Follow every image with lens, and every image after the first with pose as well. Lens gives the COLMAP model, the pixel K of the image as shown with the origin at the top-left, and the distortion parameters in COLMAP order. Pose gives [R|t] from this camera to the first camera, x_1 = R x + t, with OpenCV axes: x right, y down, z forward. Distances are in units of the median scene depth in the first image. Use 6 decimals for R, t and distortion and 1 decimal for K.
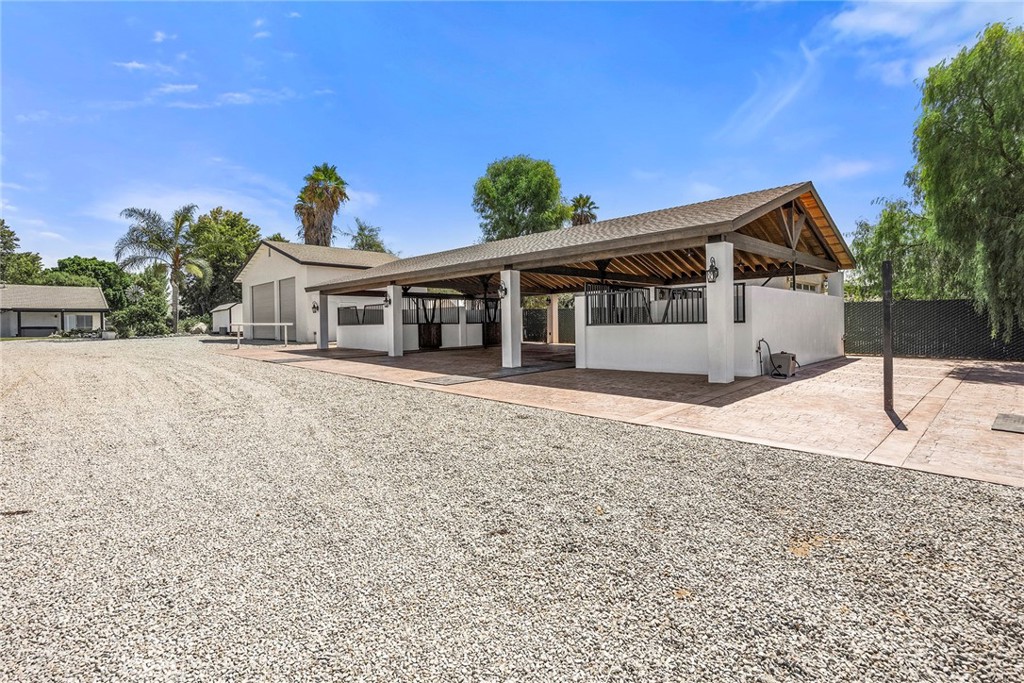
lens RADIAL K [[492.6, 0, 508.3], [0, 492.6, 342.0], [0, 0, 1]] dist [-0.001561, -0.000569]
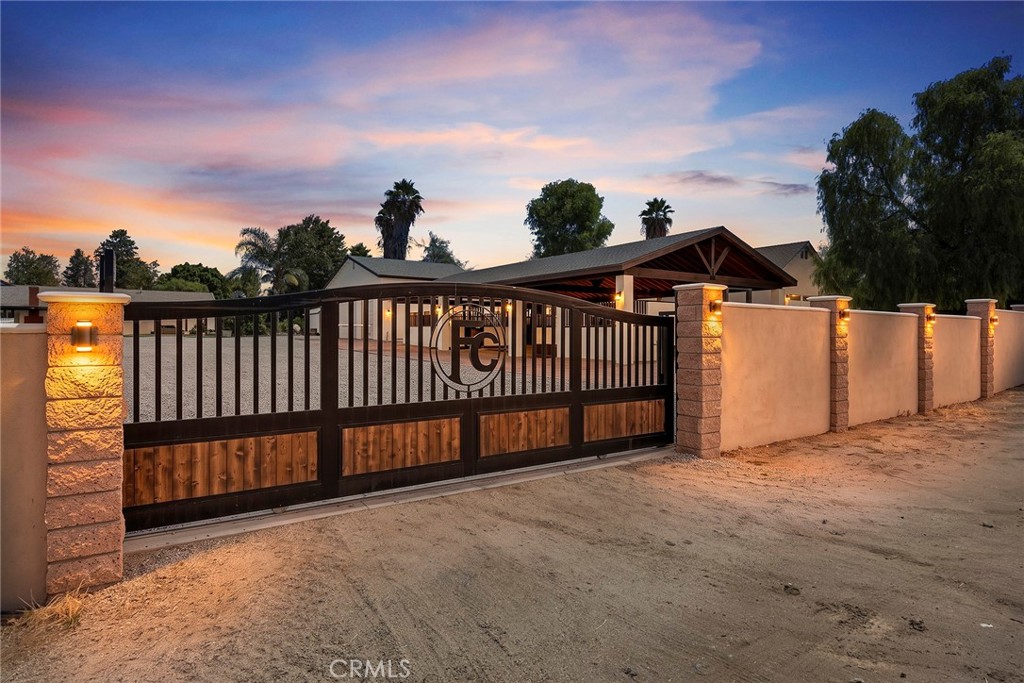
lens RADIAL K [[586.8, 0, 513.9], [0, 586.8, 334.6], [0, 0, 1]] dist [-0.002012, 0.000538]
pose [[0.985602, 0.015885, -0.168336, 0.092437], [-0.021259, 0.999319, -0.030174, 0.012135], [0.167742, 0.033318, 0.985268, -0.226805]]
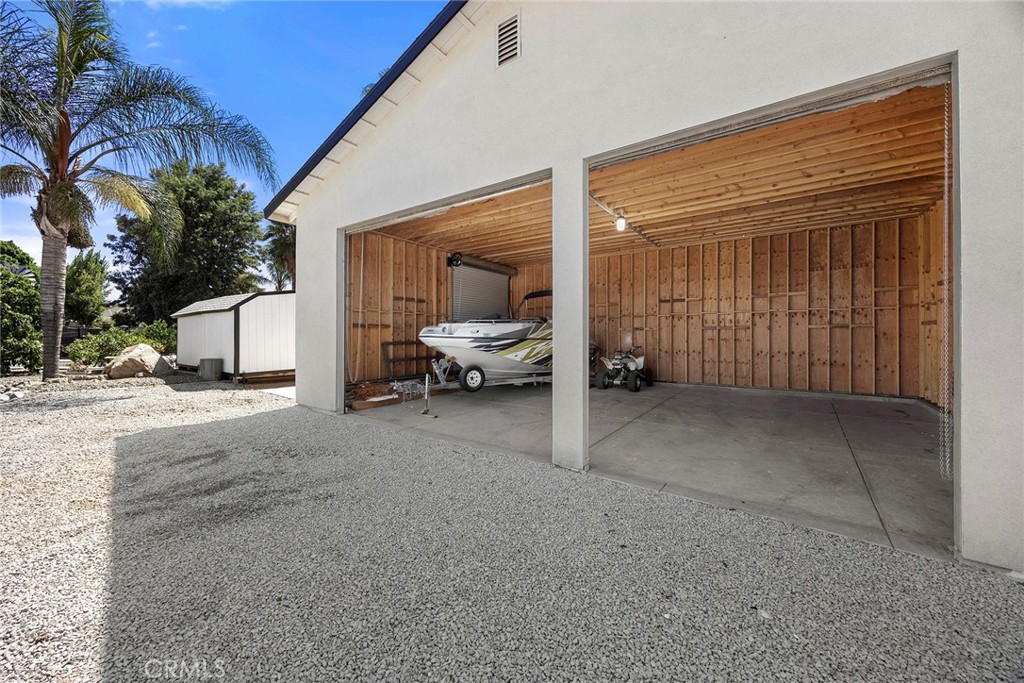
lens RADIAL K [[403.0, 0, 514.8], [0, 403.0, 336.9], [0, 0, 1]] dist [0.000961, -0.000118]
pose [[0.985382, 0.018458, 0.169355, -0.298100], [-0.013152, 0.999389, -0.032397, -0.028656], [-0.169849, 0.029696, 0.985023, 0.486988]]
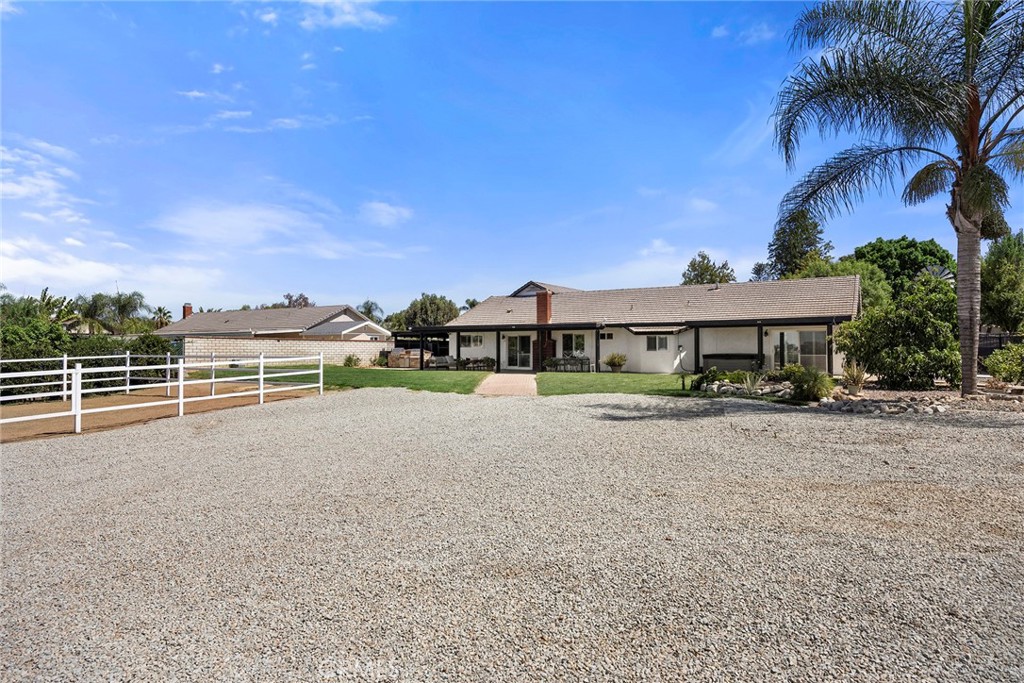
lens RADIAL K [[601.9, 0, 508.6], [0, 601.9, 334.5], [0, 0, 1]] dist [-0.006655, 0.000444]
pose [[0.225432, -0.008799, -0.974219, -0.284460], [-0.025918, 0.999551, -0.015026, -0.028496], [0.973914, 0.028637, 0.225103, 0.472721]]
